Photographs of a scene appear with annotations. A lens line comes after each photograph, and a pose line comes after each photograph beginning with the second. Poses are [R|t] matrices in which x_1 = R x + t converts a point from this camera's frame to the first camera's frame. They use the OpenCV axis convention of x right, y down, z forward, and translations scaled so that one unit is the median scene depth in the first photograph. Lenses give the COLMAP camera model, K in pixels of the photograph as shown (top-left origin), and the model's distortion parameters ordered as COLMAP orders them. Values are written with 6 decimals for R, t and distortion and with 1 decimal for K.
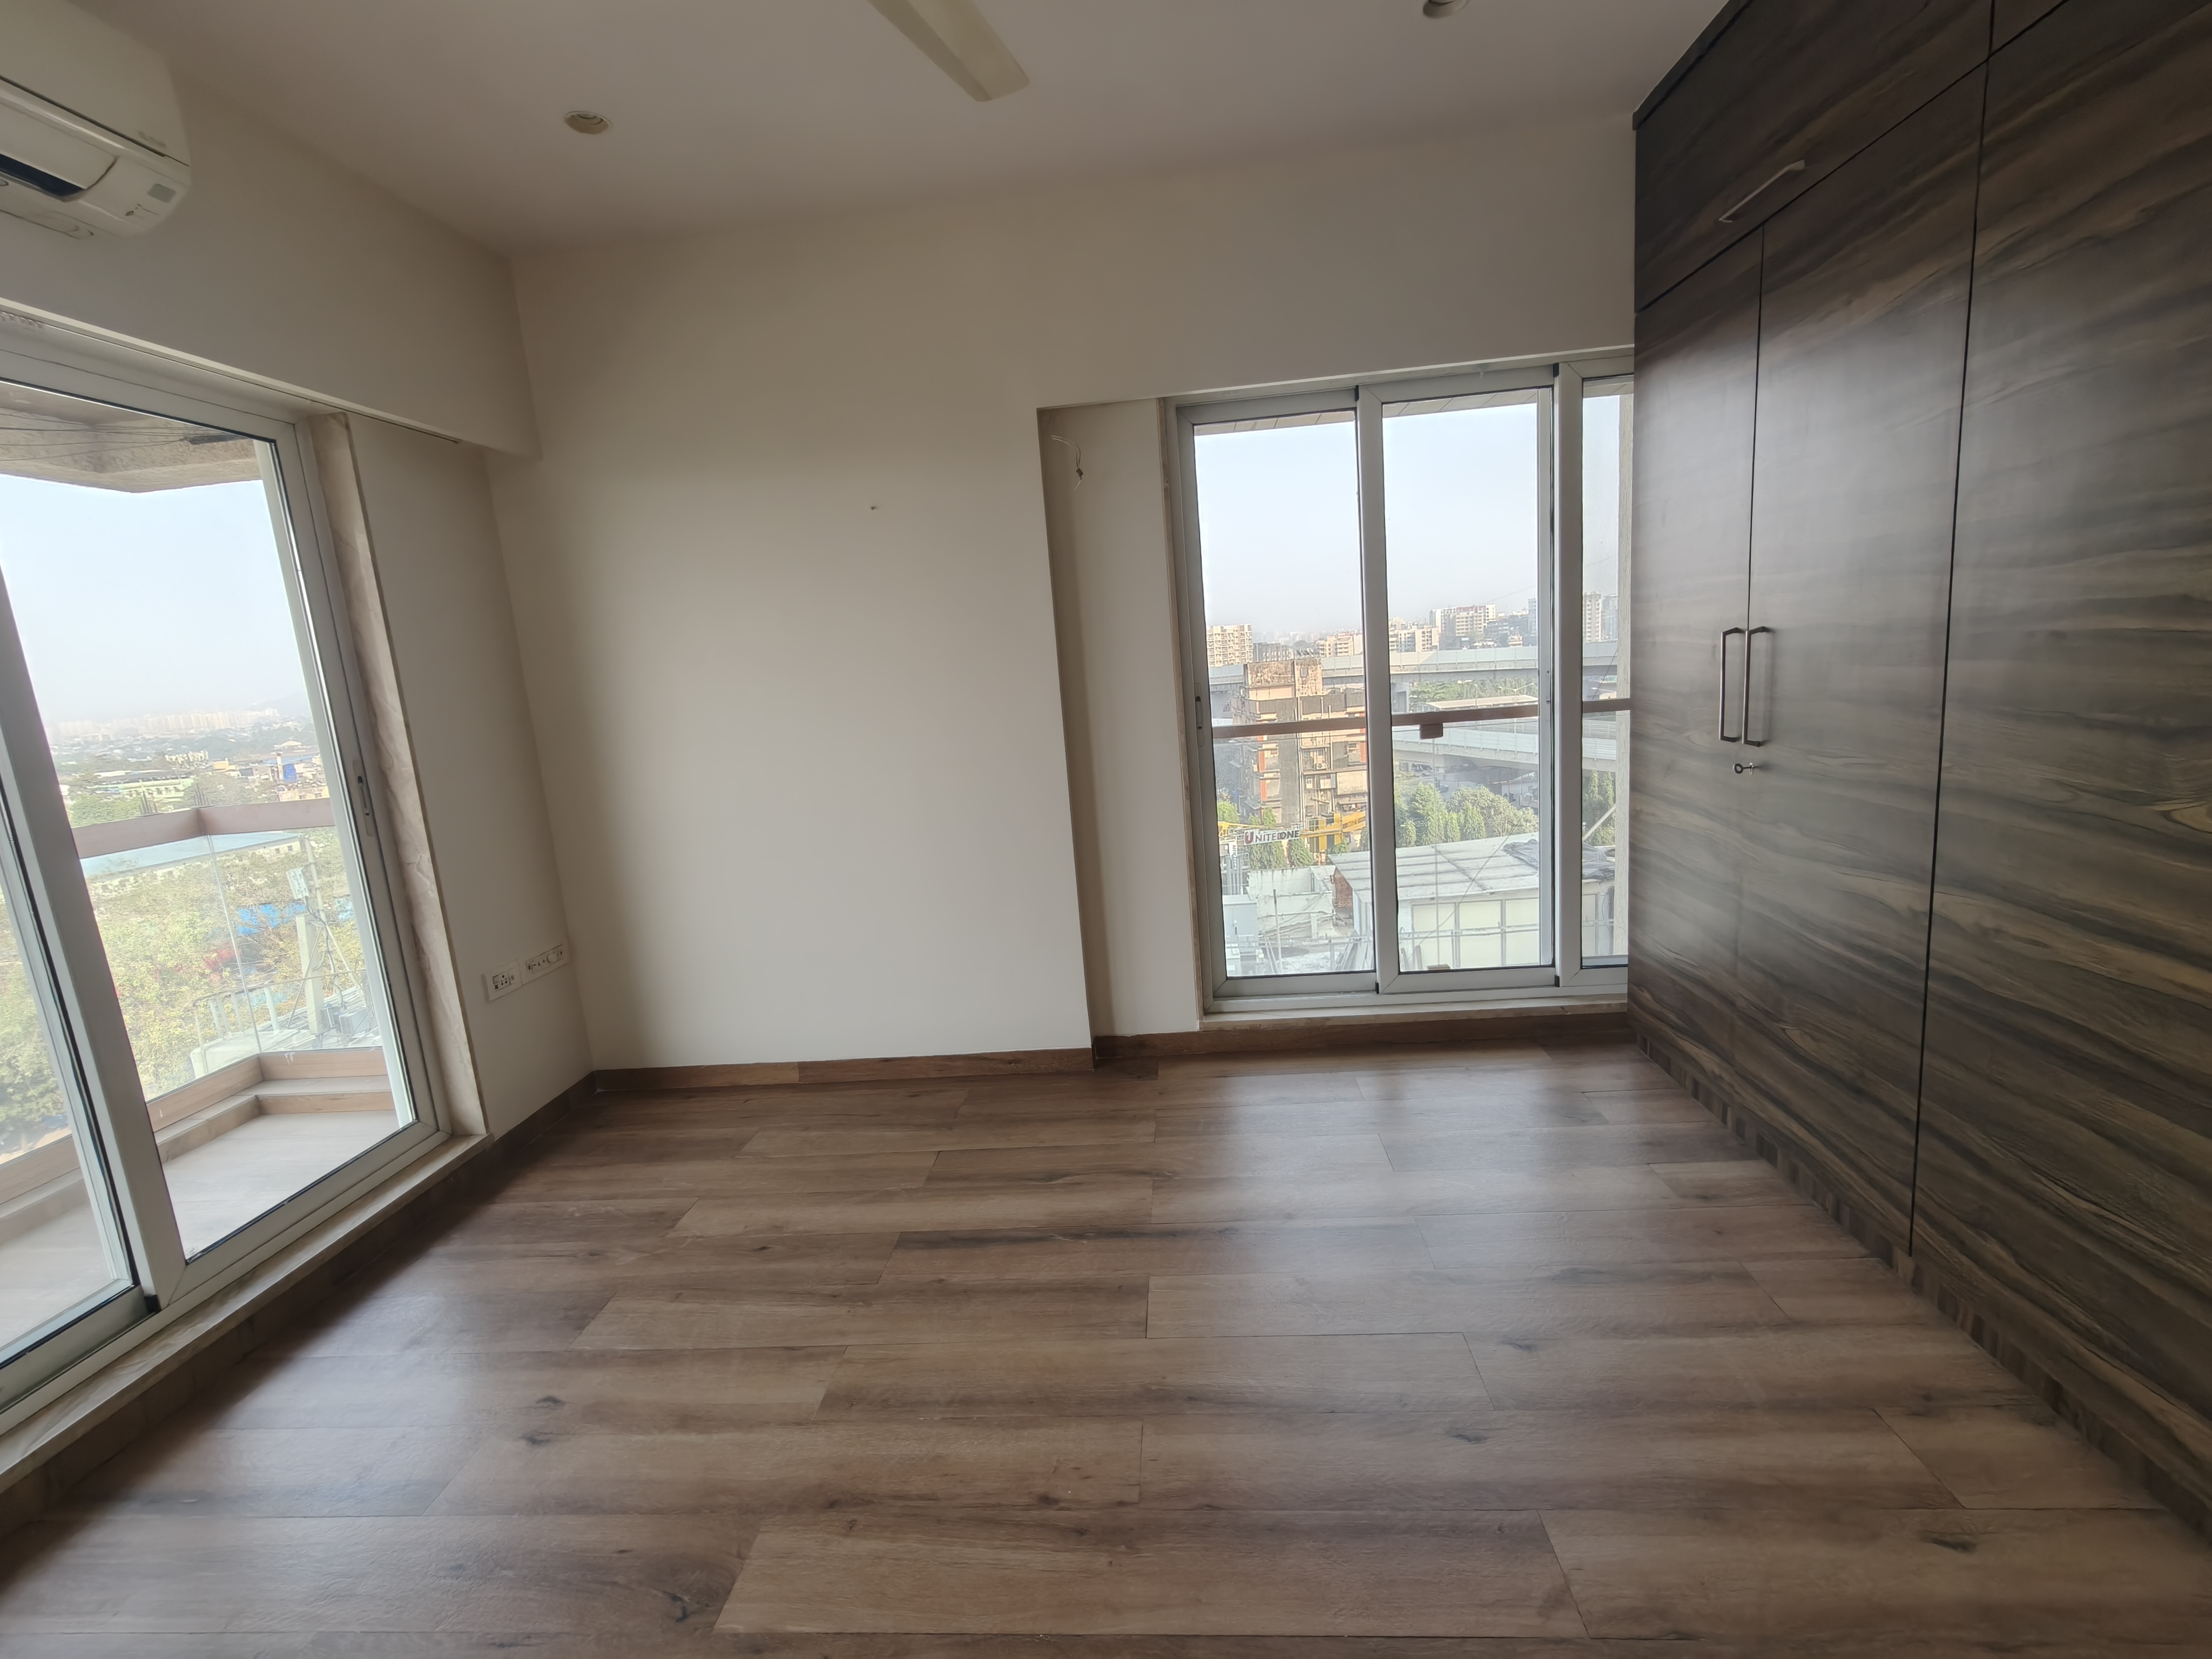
lens RADIAL K [[1008.3, 0, 1095.2], [0, 1008.3, 833.3], [0, 0, 1]] dist [0.001637, 0.001834]
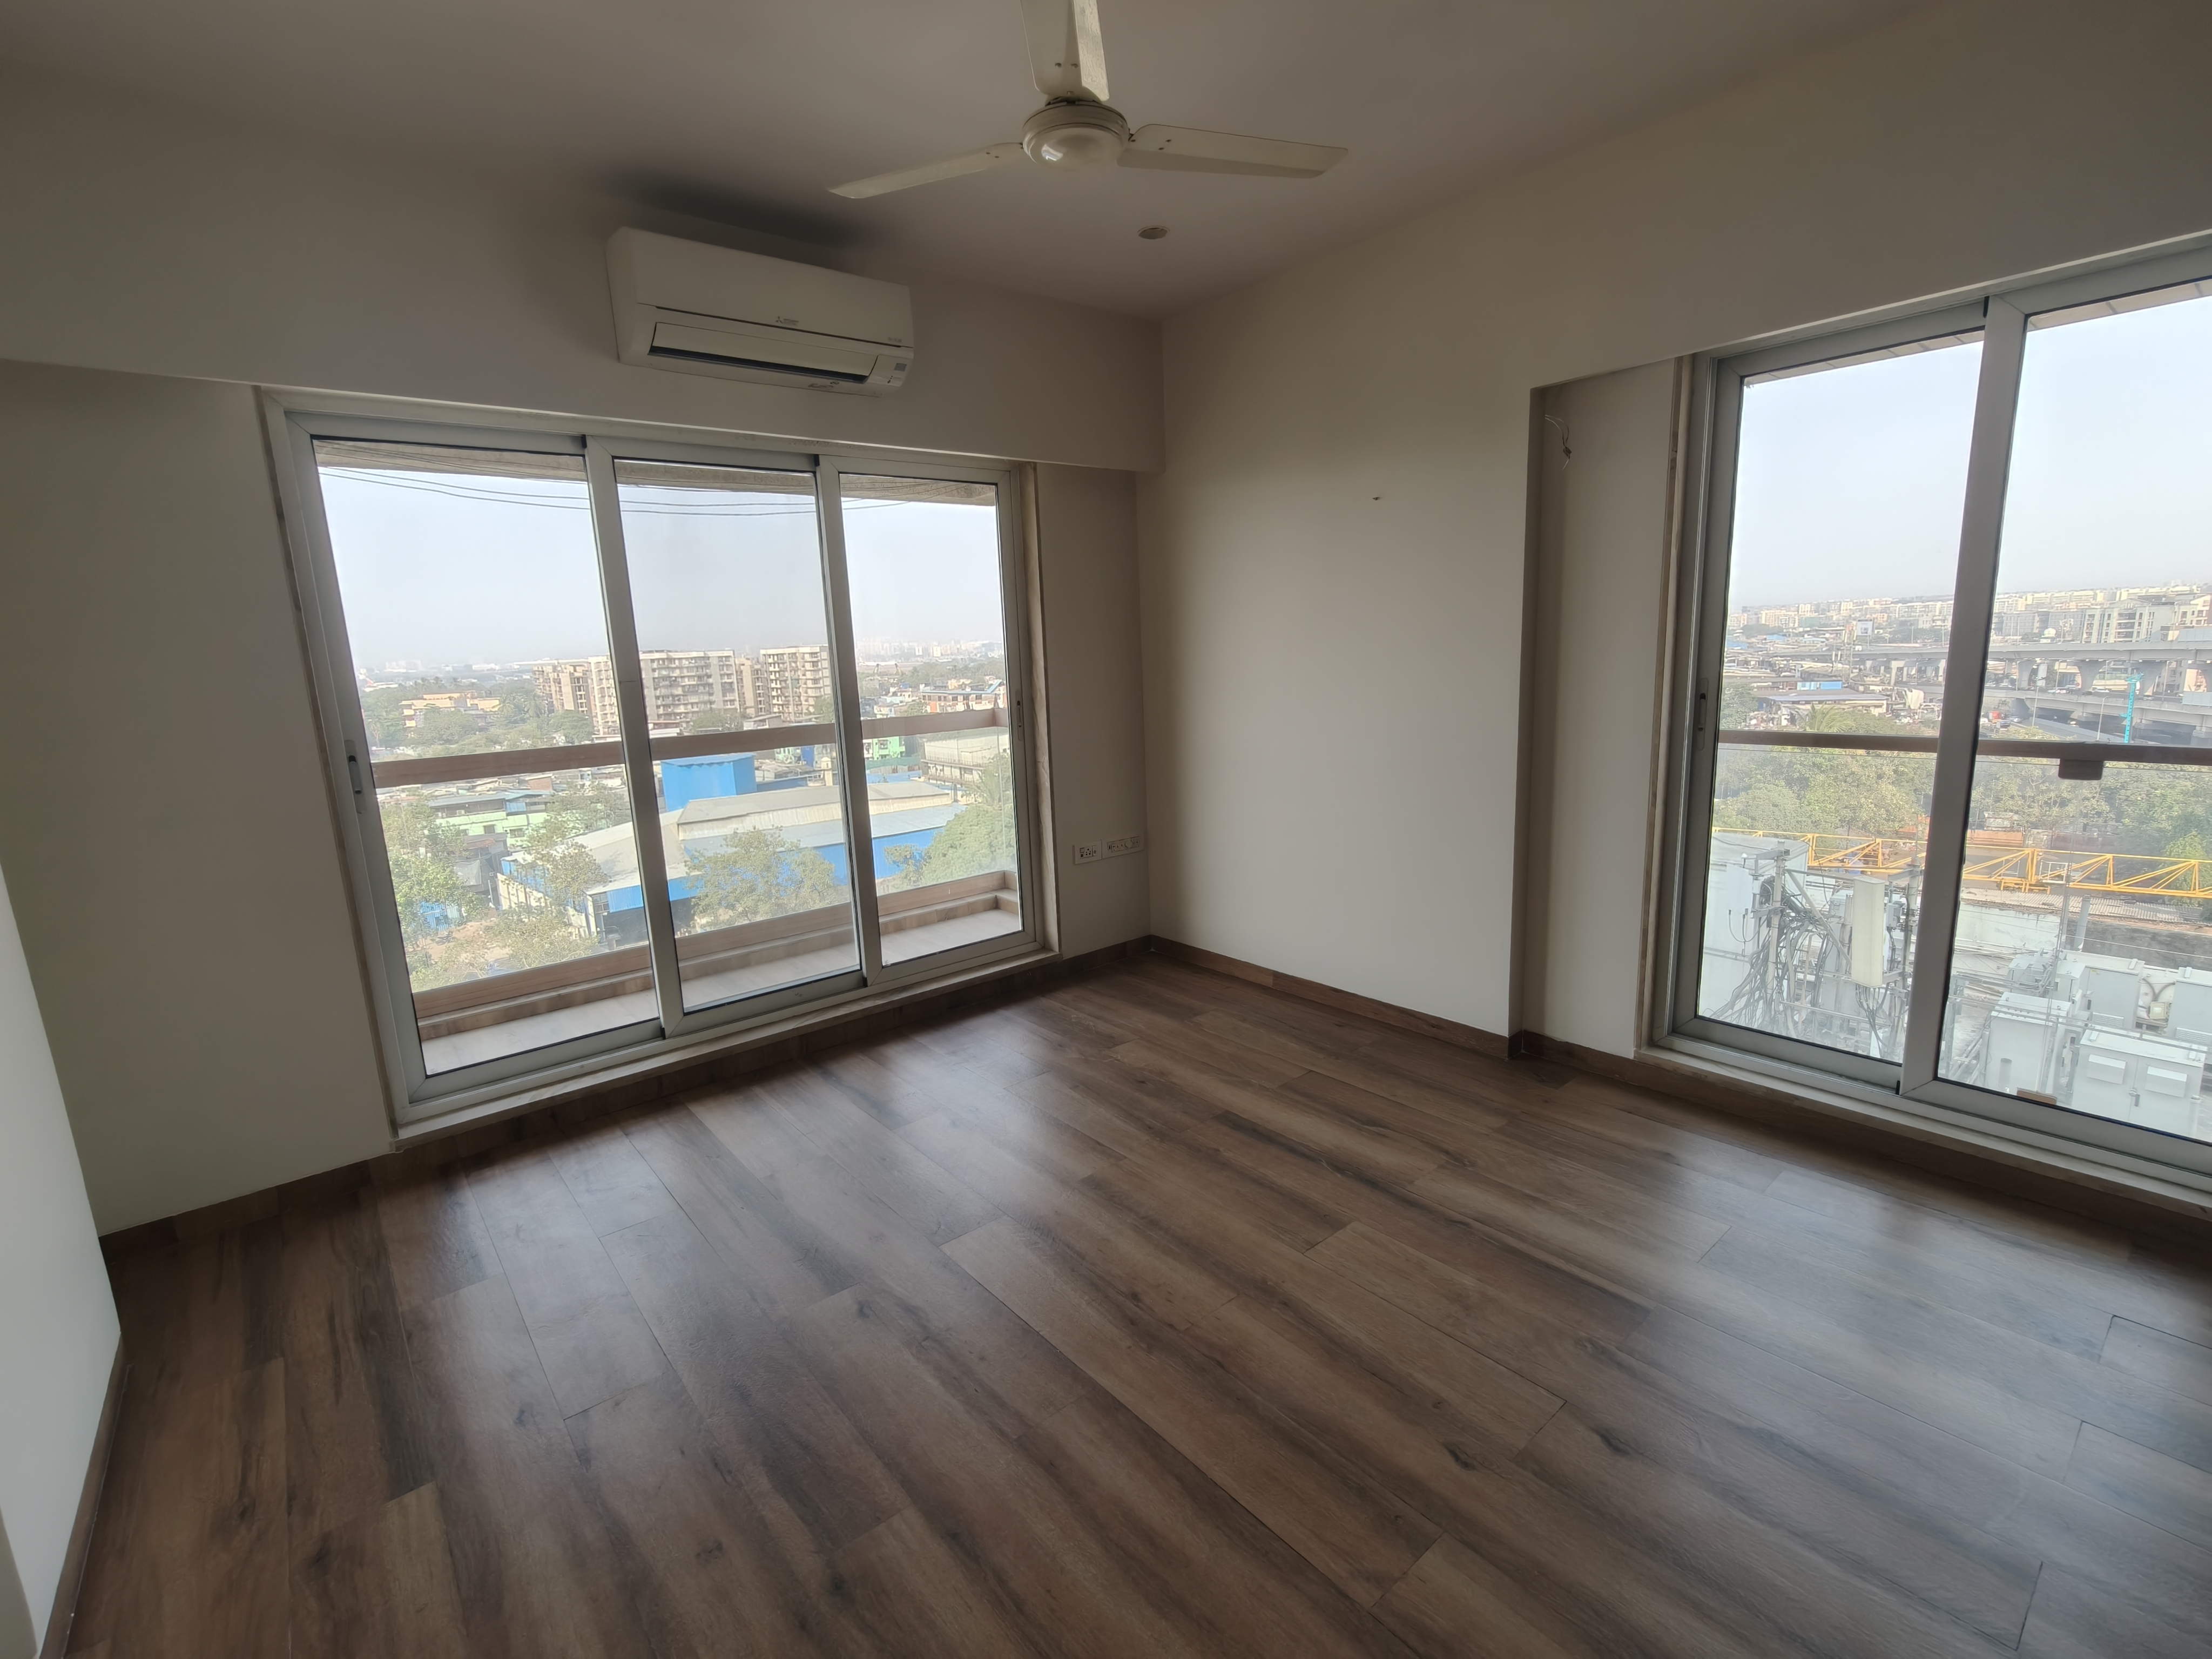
lens RADIAL K [[1008.3, 0, 1085.8], [0, 1008.3, 831.9], [0, 0, 1]] dist [0.001637, 0.001834]
pose [[0.686041, 0.182828, -0.704217, 0.408930], [-0.137264, 0.983055, 0.121498, -0.054728], [0.714498, 0.013311, 0.699511, 0.005523]]
